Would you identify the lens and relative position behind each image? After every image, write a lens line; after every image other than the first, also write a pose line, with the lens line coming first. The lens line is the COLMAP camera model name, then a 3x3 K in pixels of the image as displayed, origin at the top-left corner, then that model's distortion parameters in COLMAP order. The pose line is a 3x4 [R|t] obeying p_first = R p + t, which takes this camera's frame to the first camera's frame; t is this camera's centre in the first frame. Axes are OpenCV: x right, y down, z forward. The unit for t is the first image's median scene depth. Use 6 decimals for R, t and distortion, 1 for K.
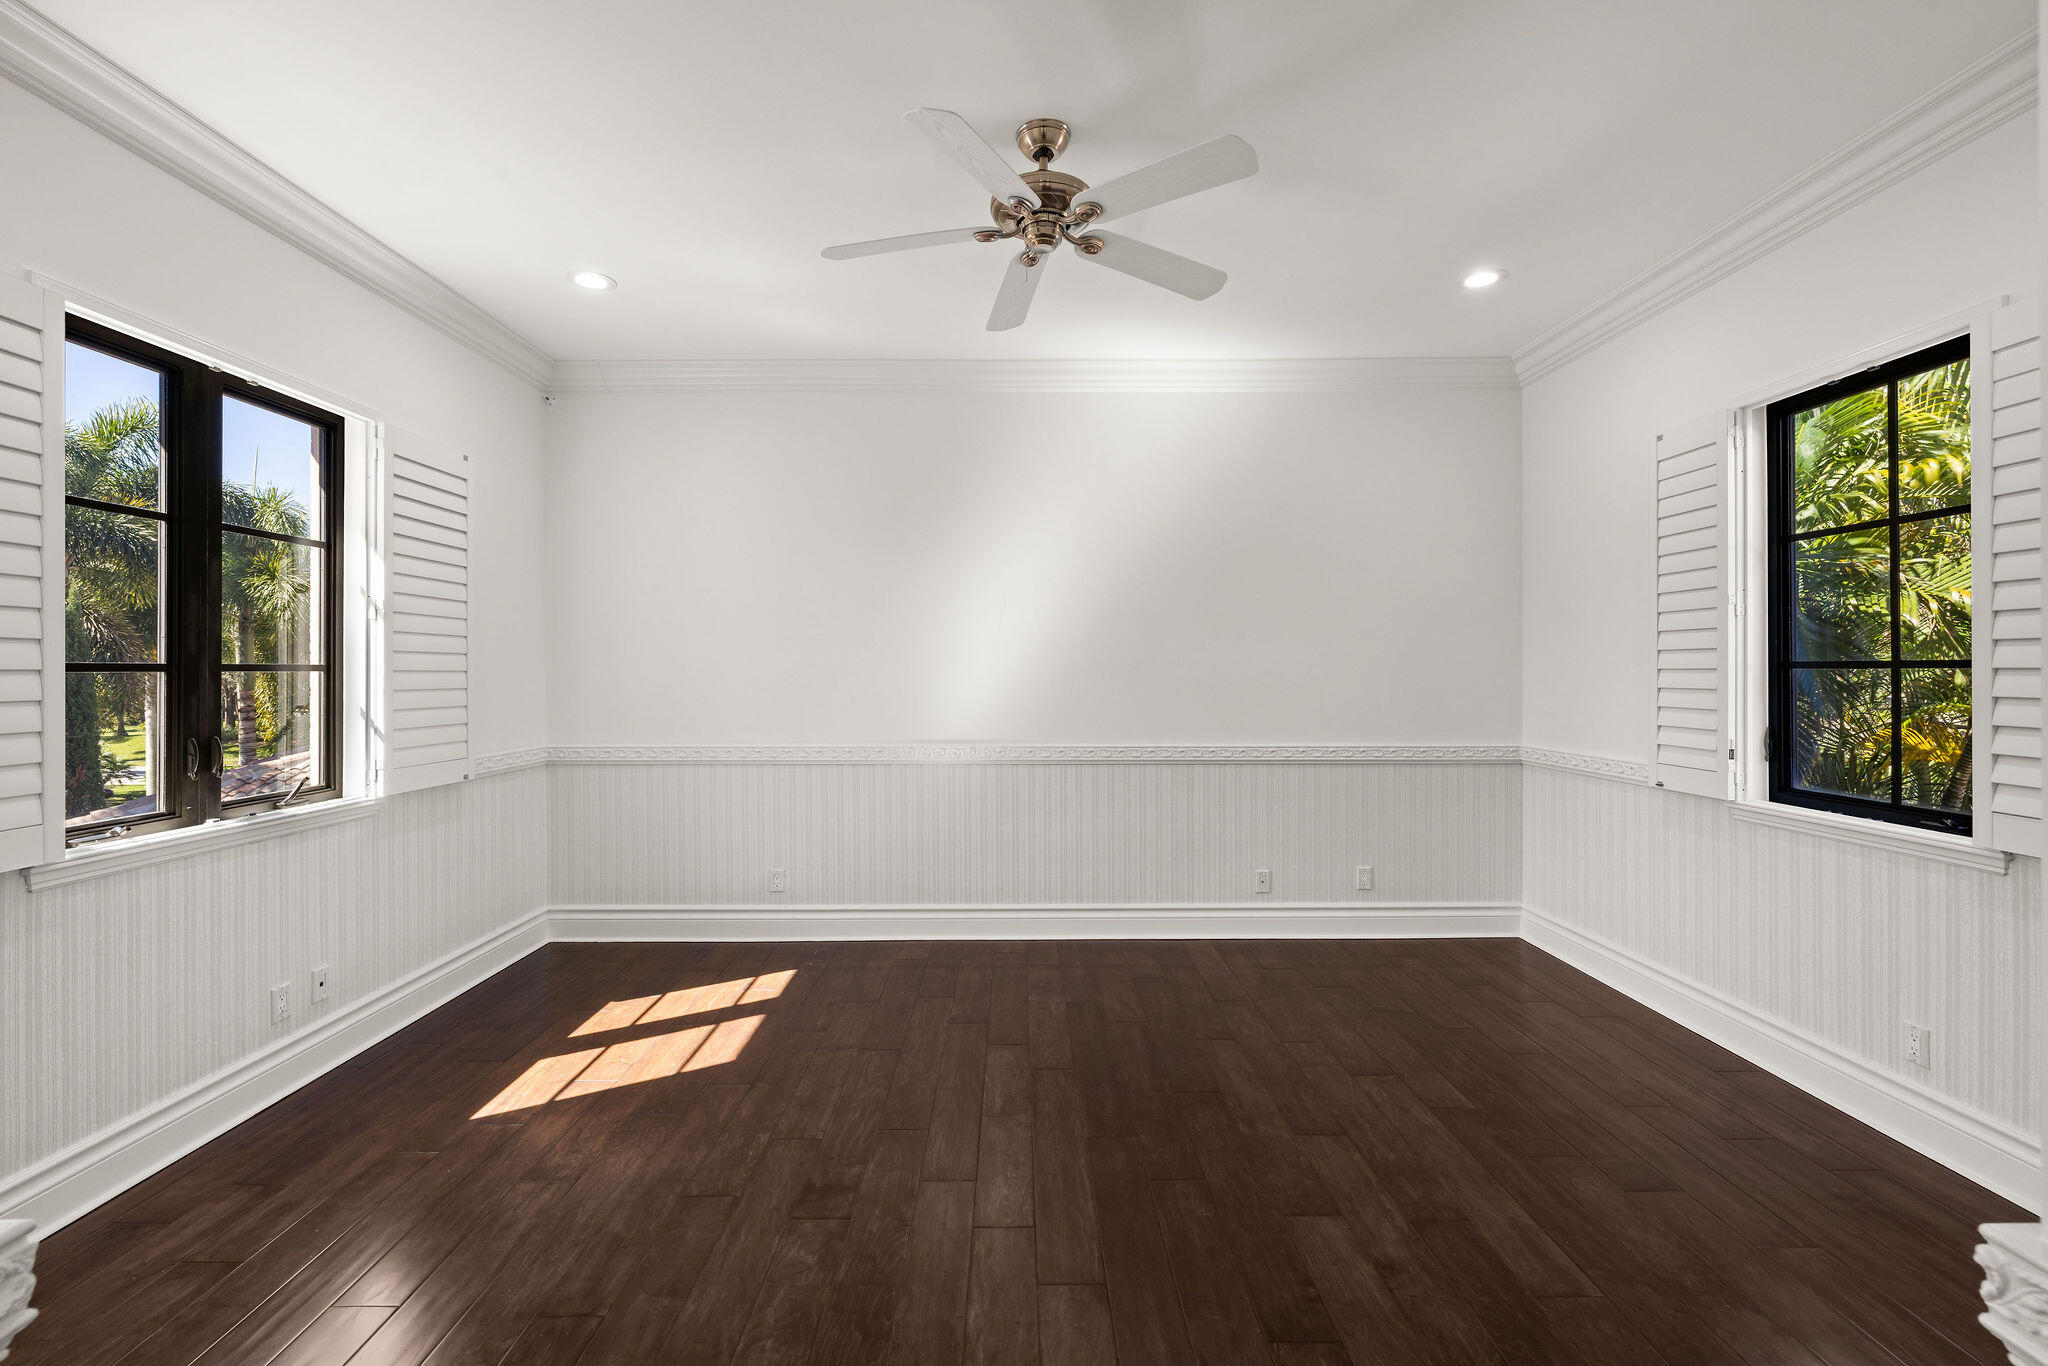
lens RADIAL K [[865.6, 0, 1016.5], [0, 865.6, 682.7], [0, 0, 1]] dist [-0.000298, 0.000206]
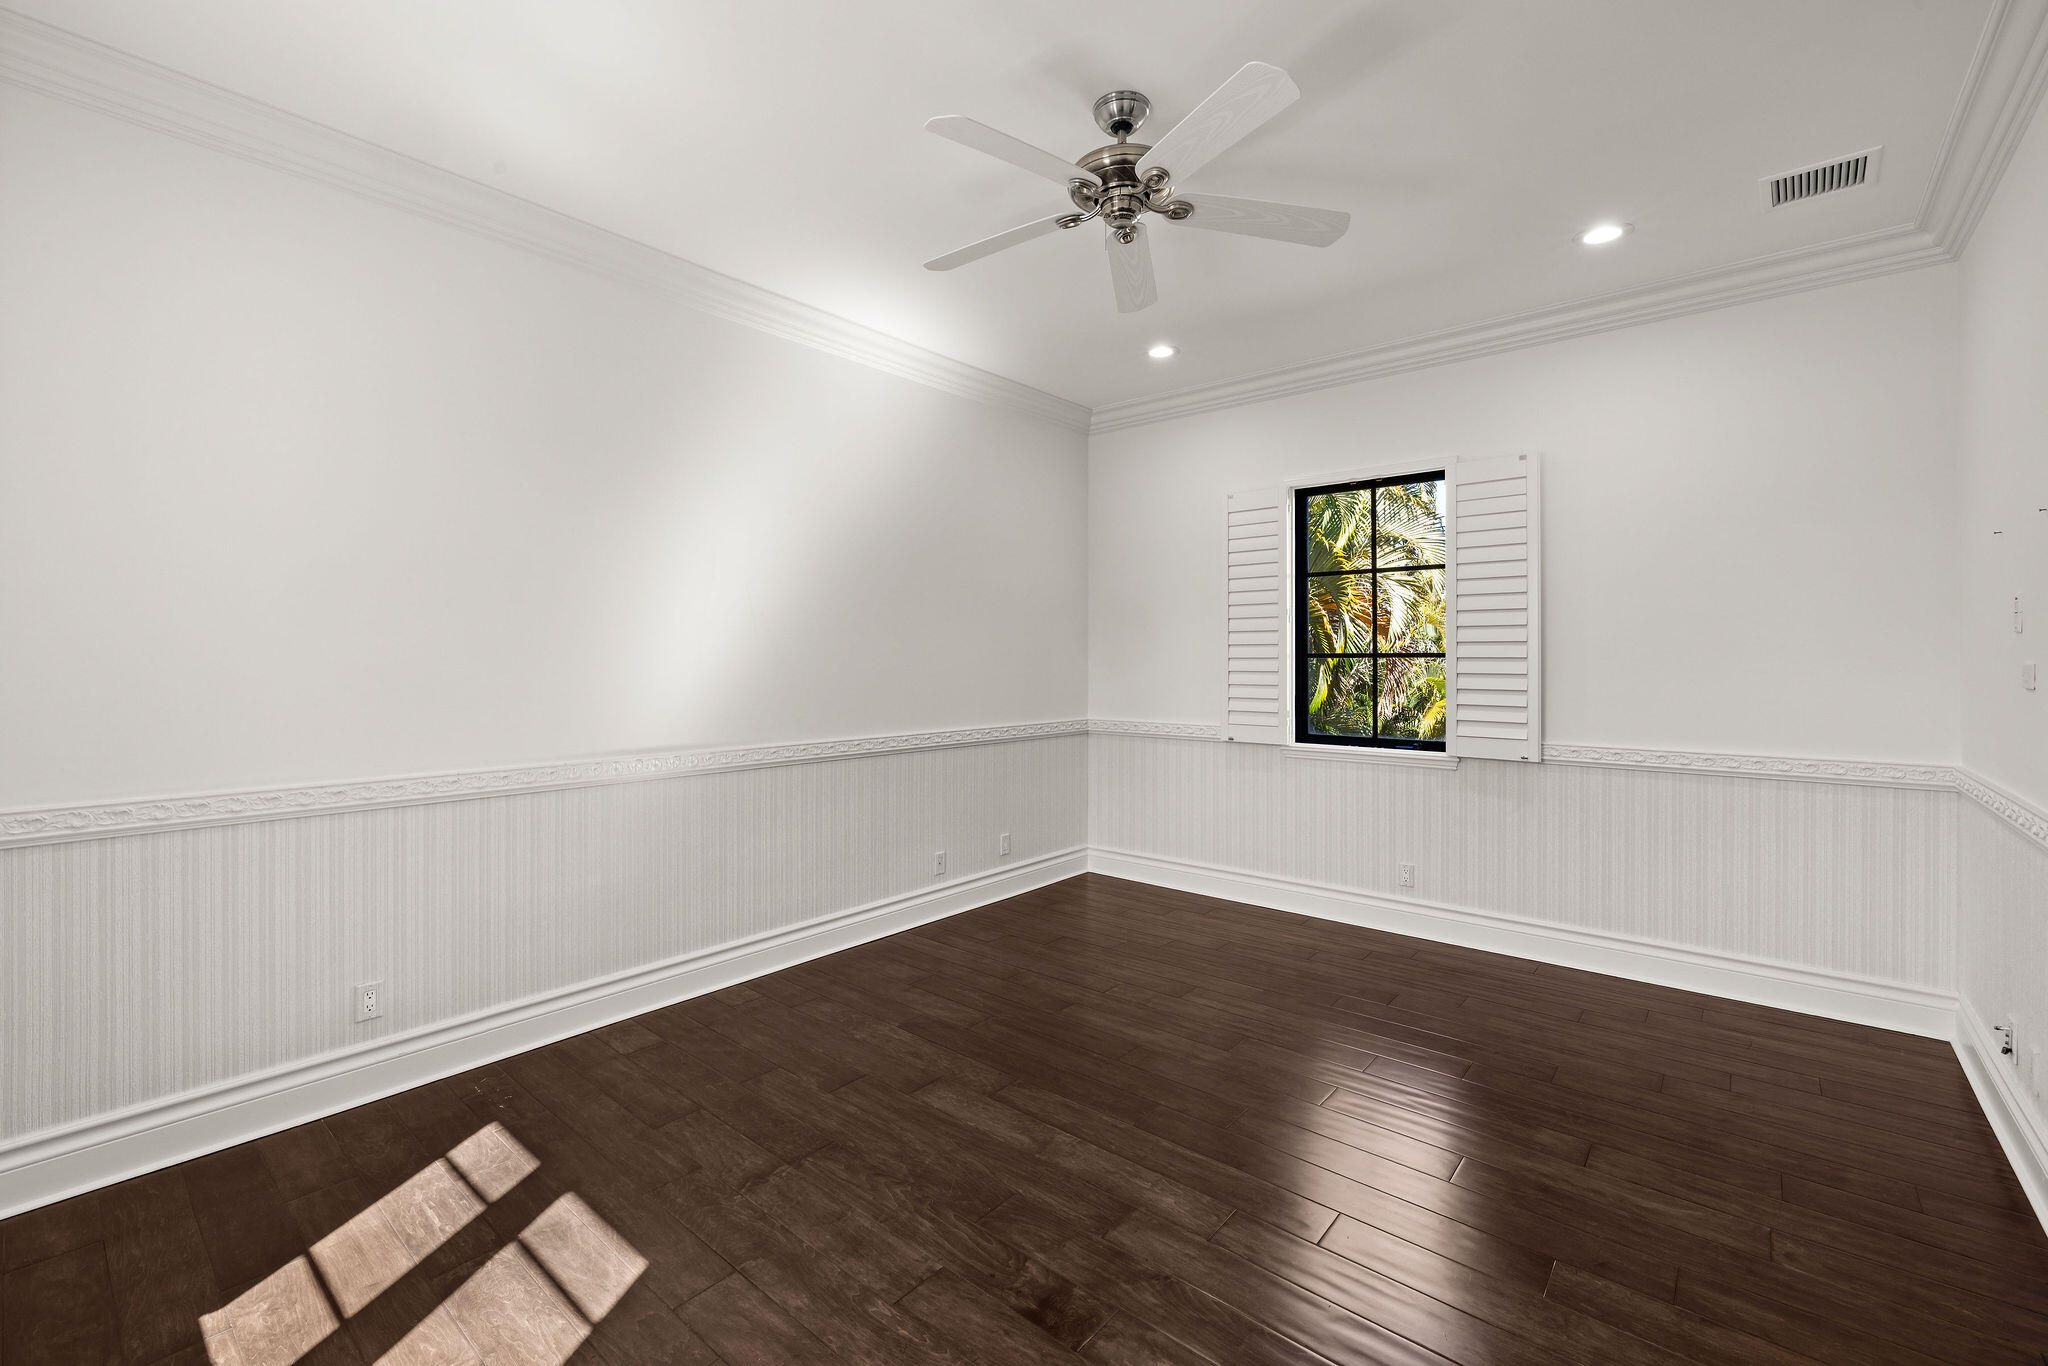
lens RADIAL K [[866.0, 0, 1017.1], [0, 866.0, 663.2], [0, 0, 1]] dist [-0.000405, 0.000219]
pose [[0.654601, -0.000995, 0.755974, -0.591107], [0.009145, 0.999936, -0.006603, -0.000856], [-0.755919, 0.011235, 0.654569, 0.344567]]
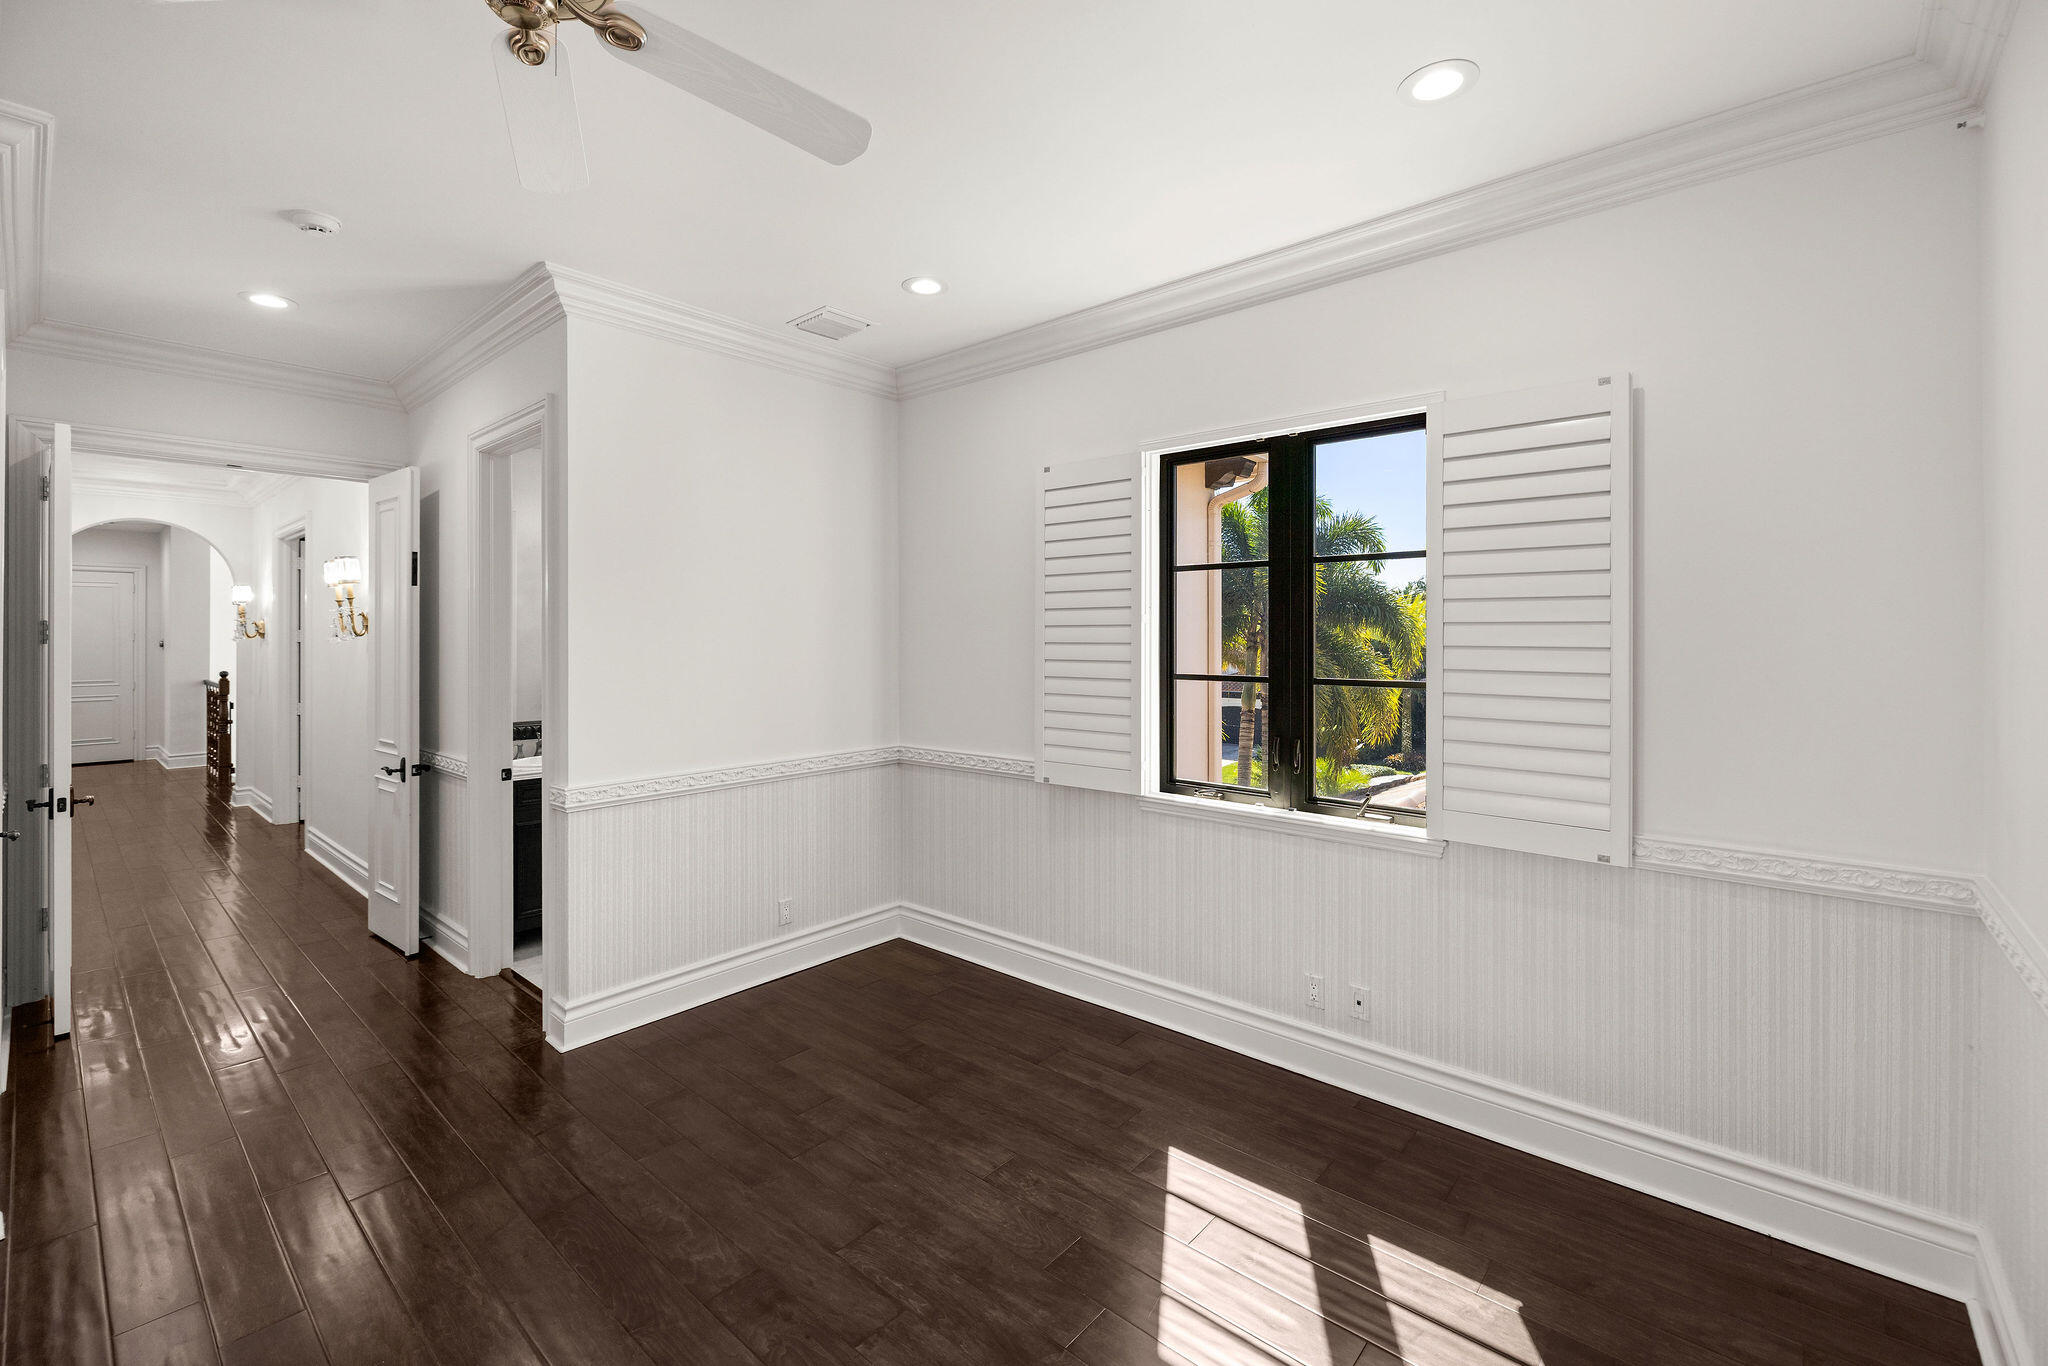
lens RADIAL K [[872.2, 0, 1015.0], [0, 872.2, 637.8], [0, 0, 1]] dist [-0.001821, -0.000053]
pose [[-0.663413, 0.003544, -0.748245, 0.187631], [-0.011528, 0.999822, 0.014956, -0.074262], [0.748165, 0.018548, -0.663254, 1.233544]]
